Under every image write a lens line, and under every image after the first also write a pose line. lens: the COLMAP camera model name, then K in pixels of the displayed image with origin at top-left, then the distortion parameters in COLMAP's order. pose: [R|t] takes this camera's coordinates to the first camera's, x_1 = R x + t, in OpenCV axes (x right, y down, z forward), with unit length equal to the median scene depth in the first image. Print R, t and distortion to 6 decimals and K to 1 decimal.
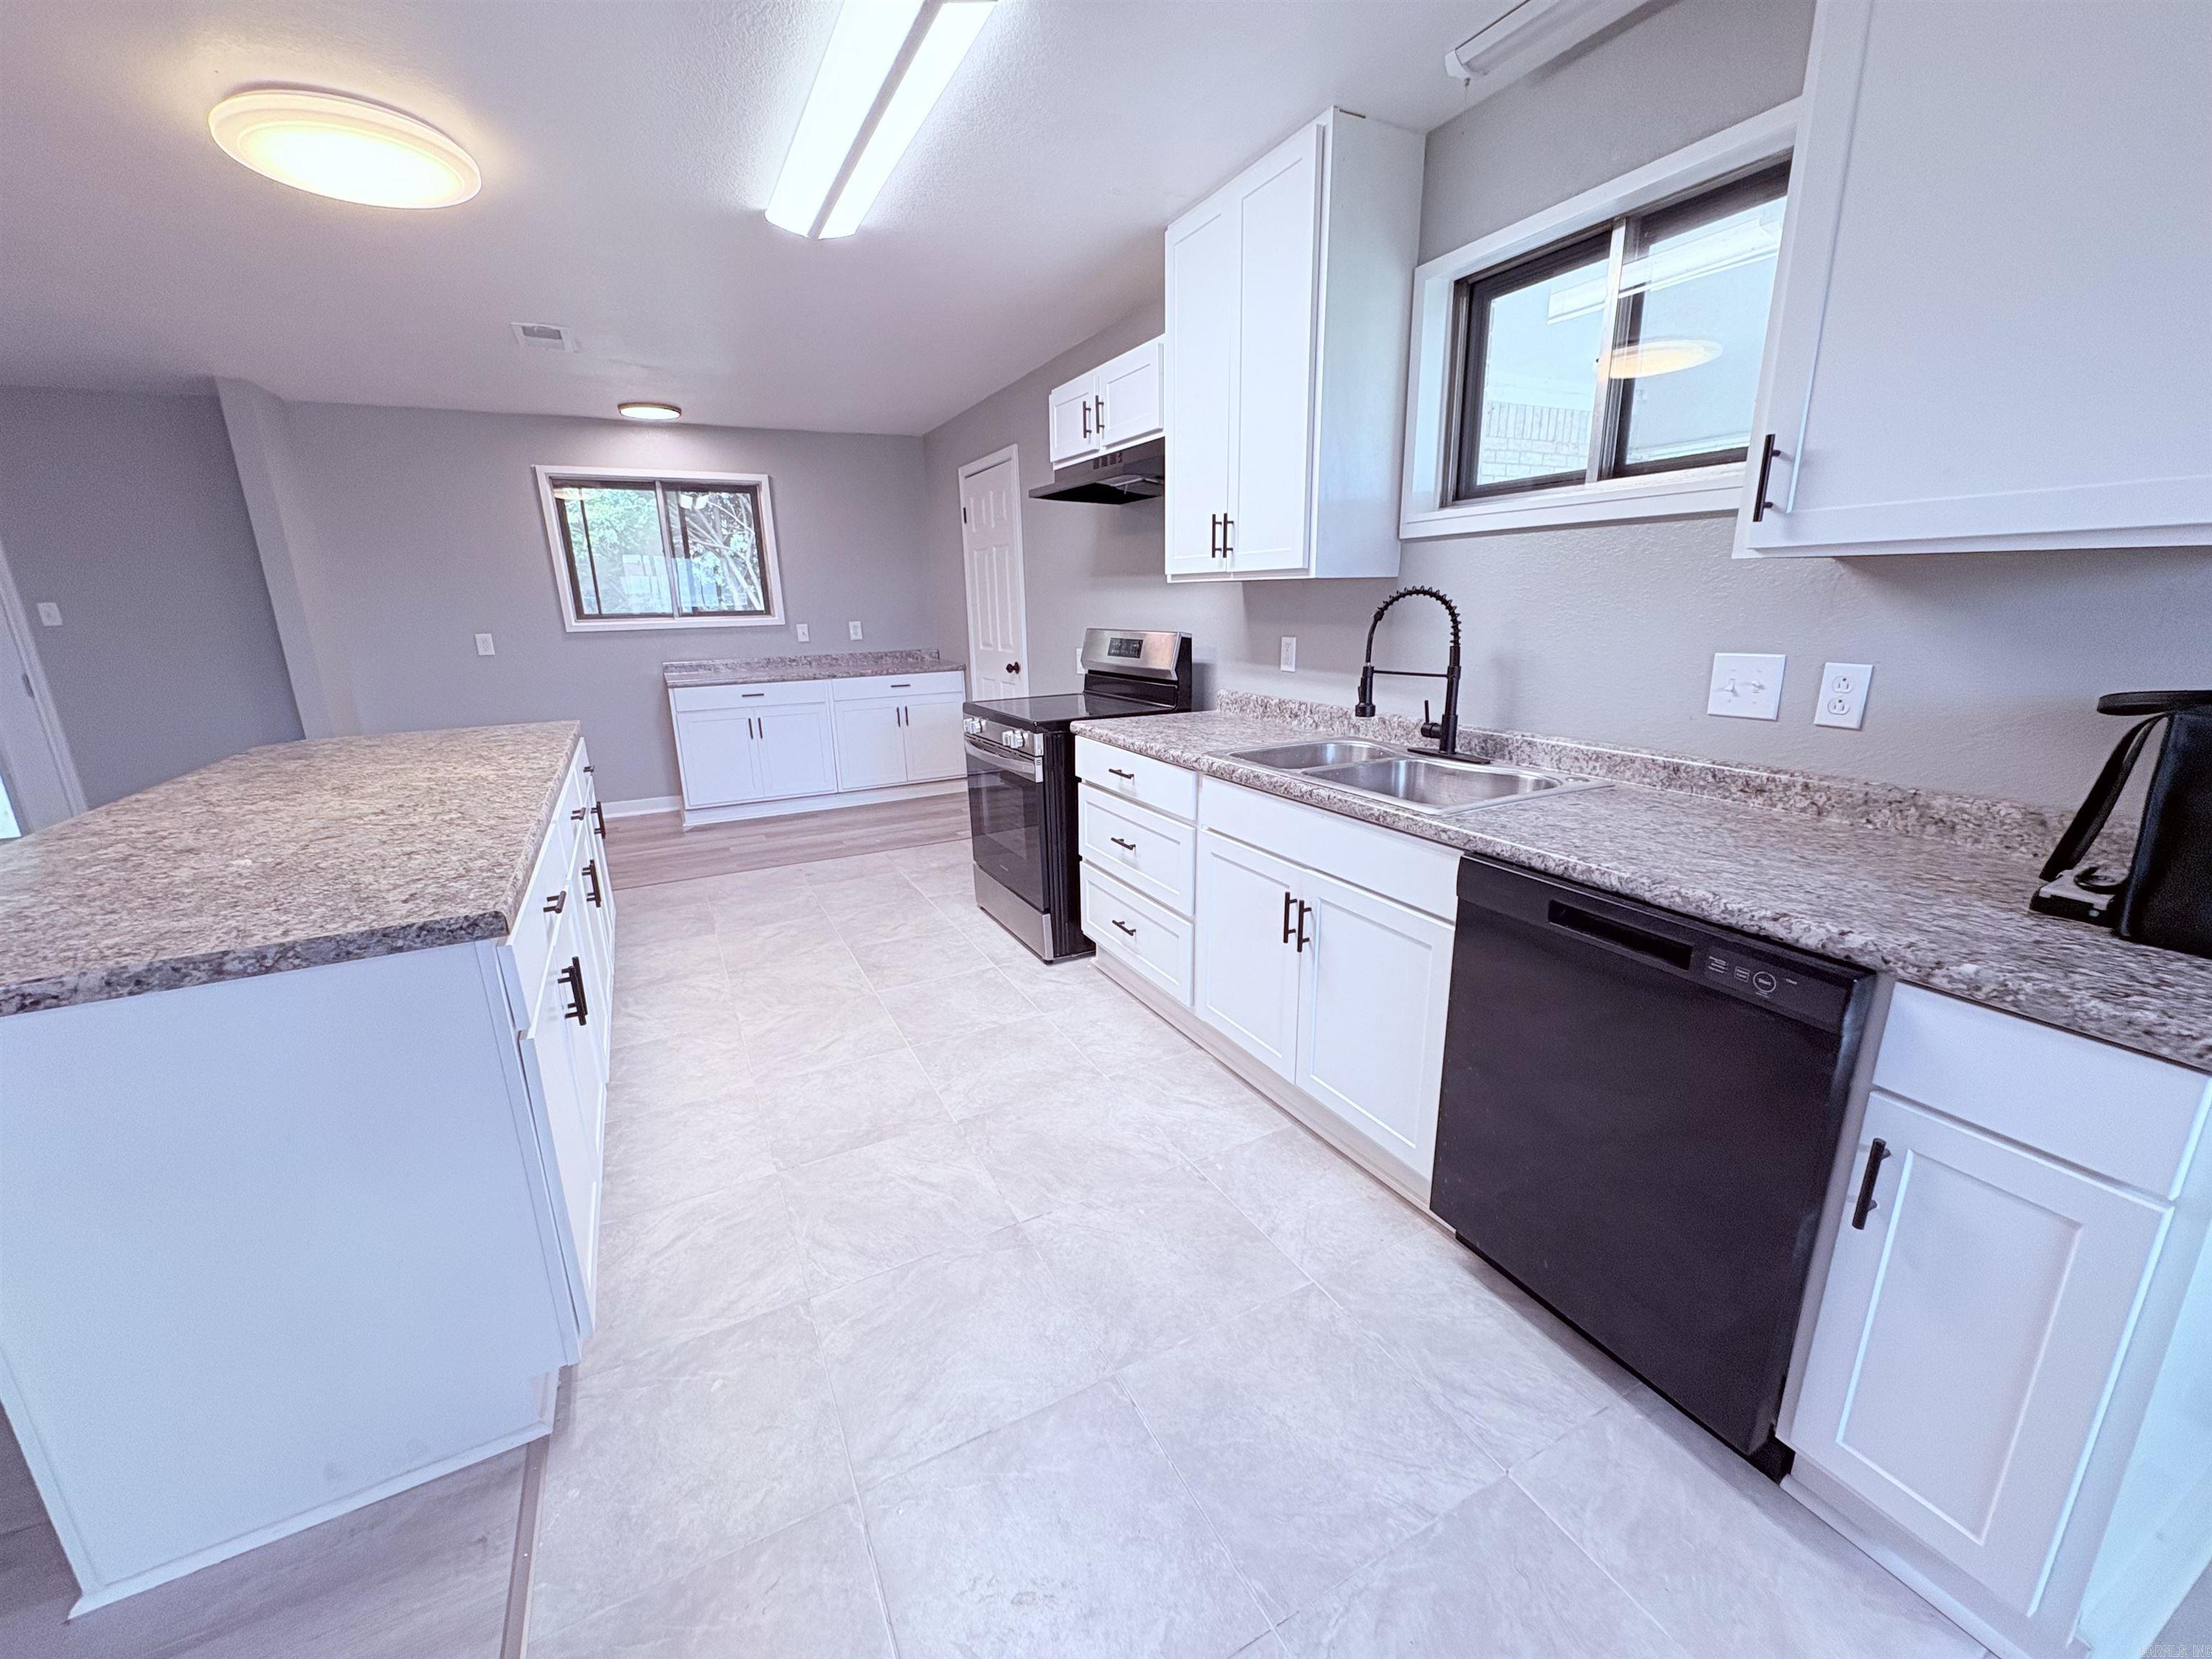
lens RADIAL K [[877.8, 0, 1106.0], [0, 877.8, 829.5], [0, 0, 1]] dist [0.000964, 0.000161]
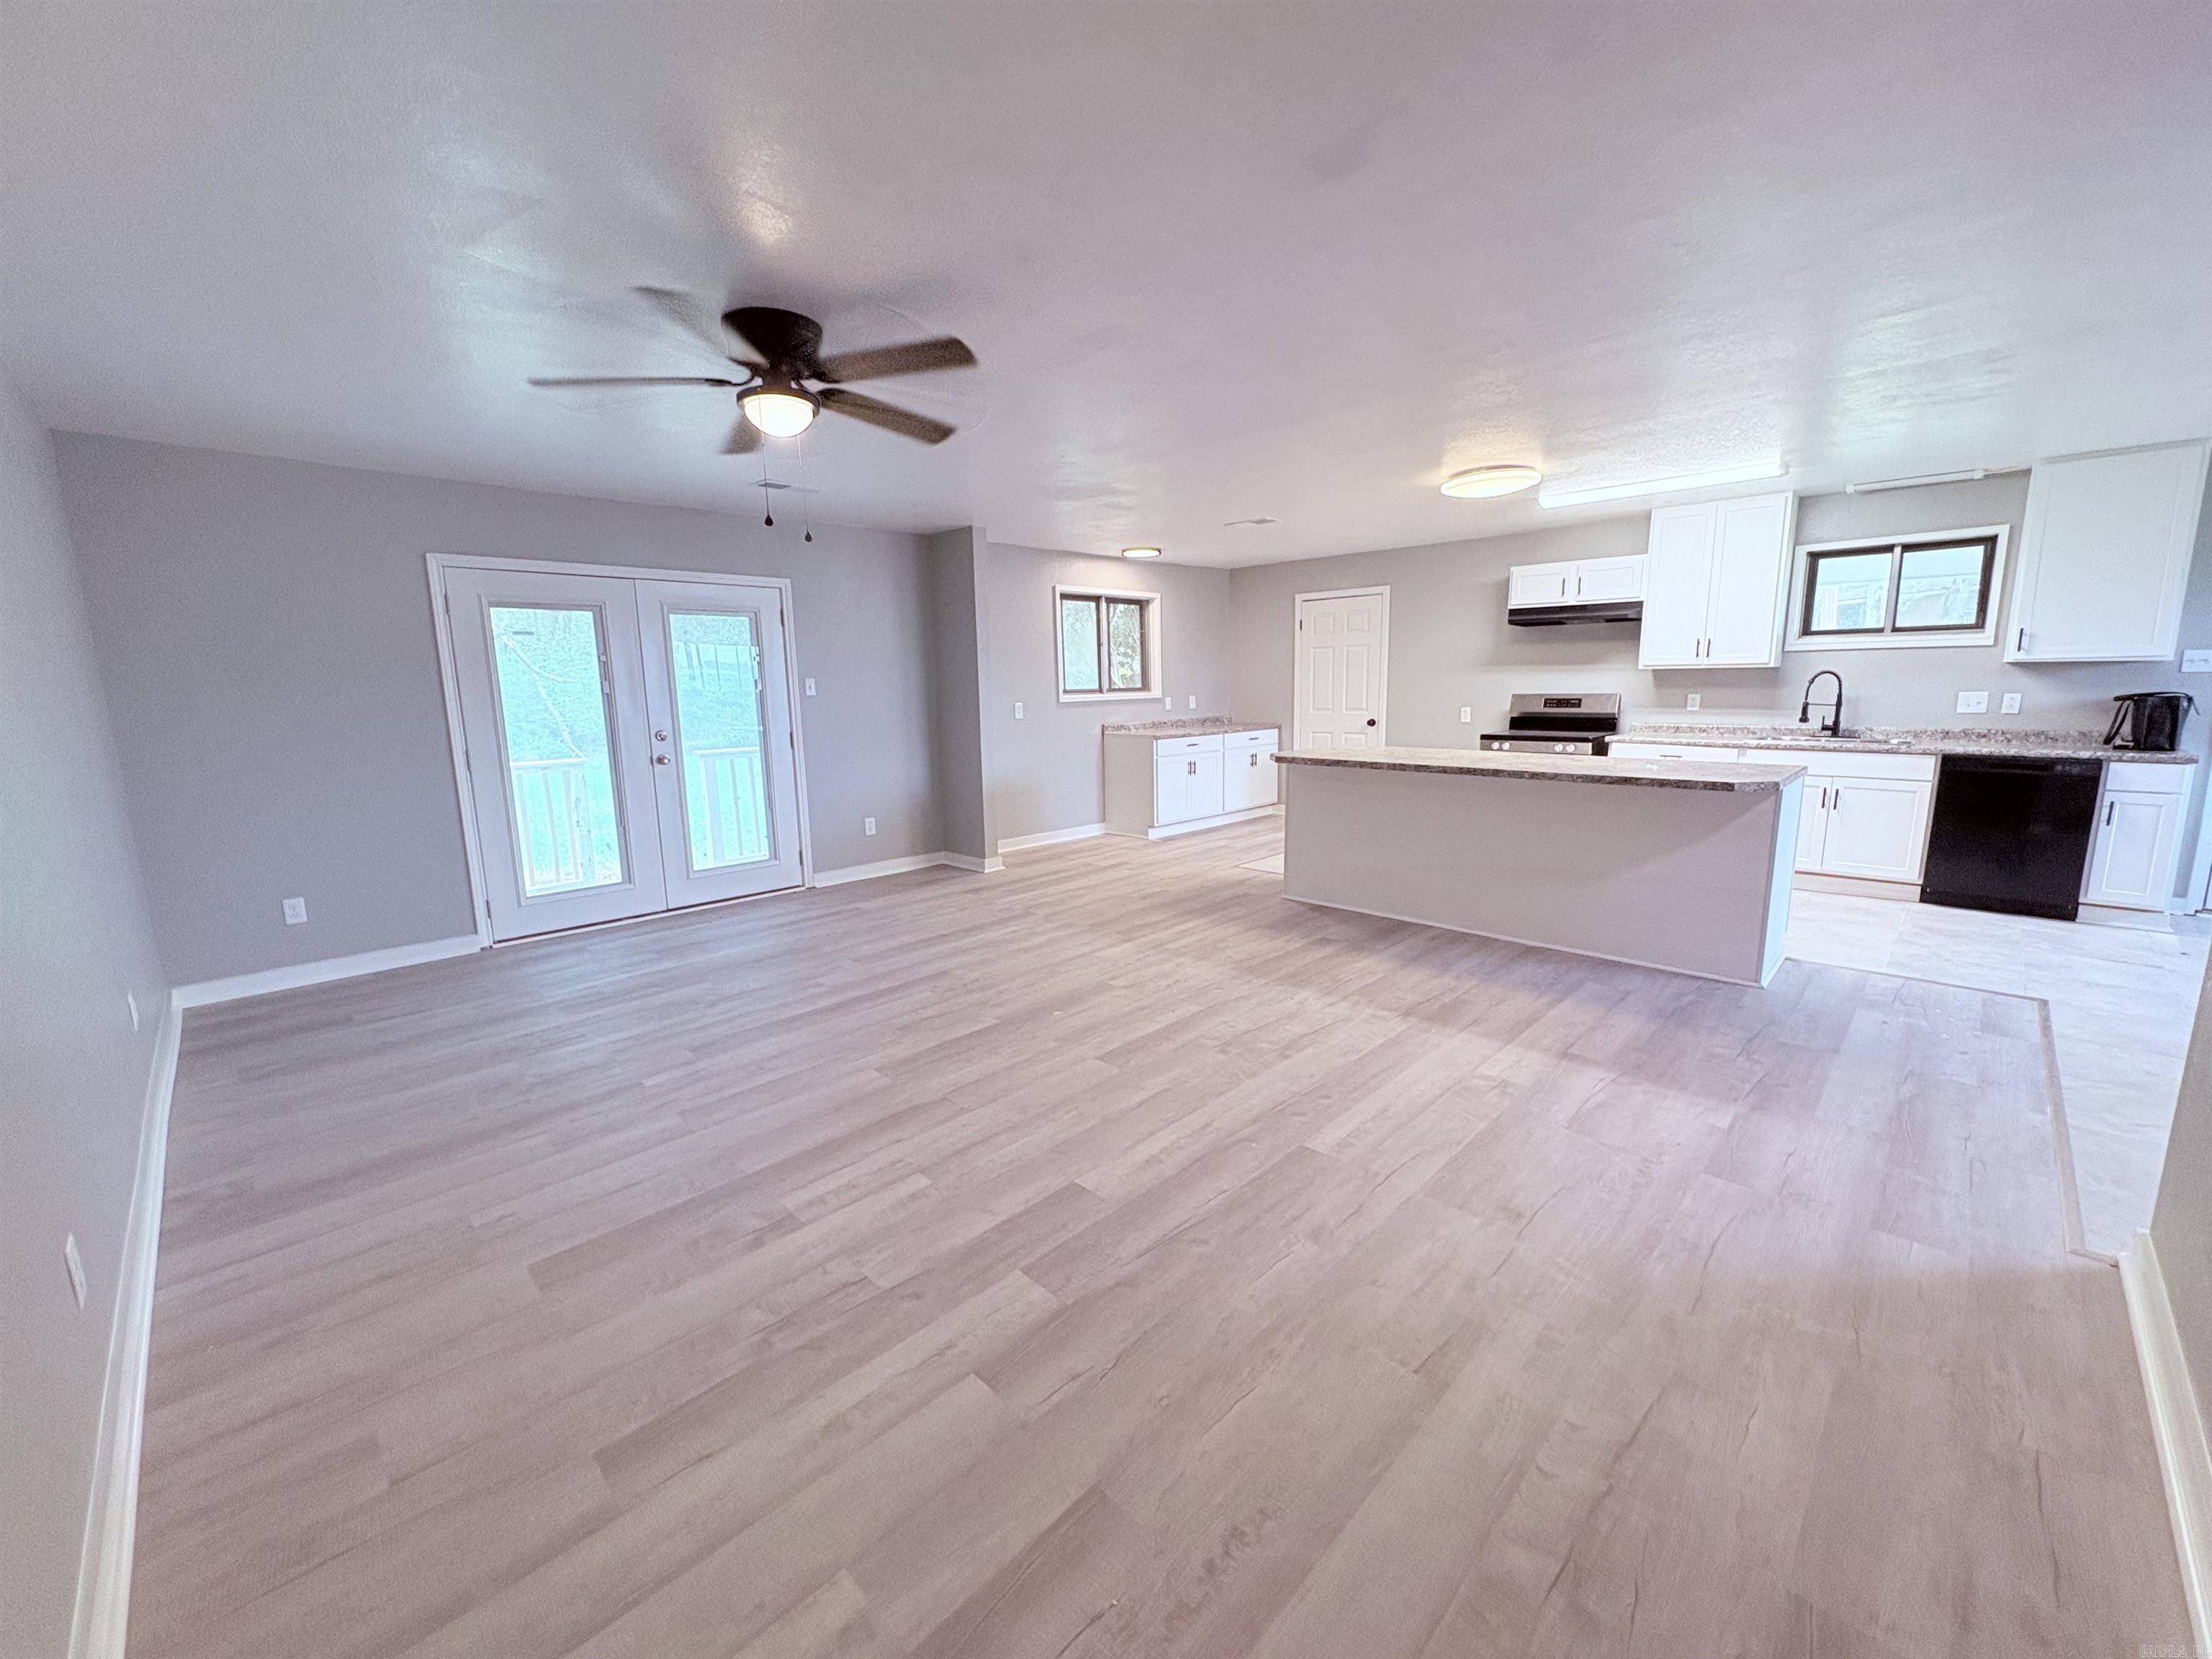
lens RADIAL K [[880.0, 0, 1106.0], [0, 880.0, 829.5], [0, 0, 1]] dist [0.000231, -0.000054]
pose [[0.952489, -0.047446, 0.300856, -1.782883], [0.076850, 0.993269, -0.086660, 0.177058], [-0.294720, 0.105664, 0.949724, -0.552584]]
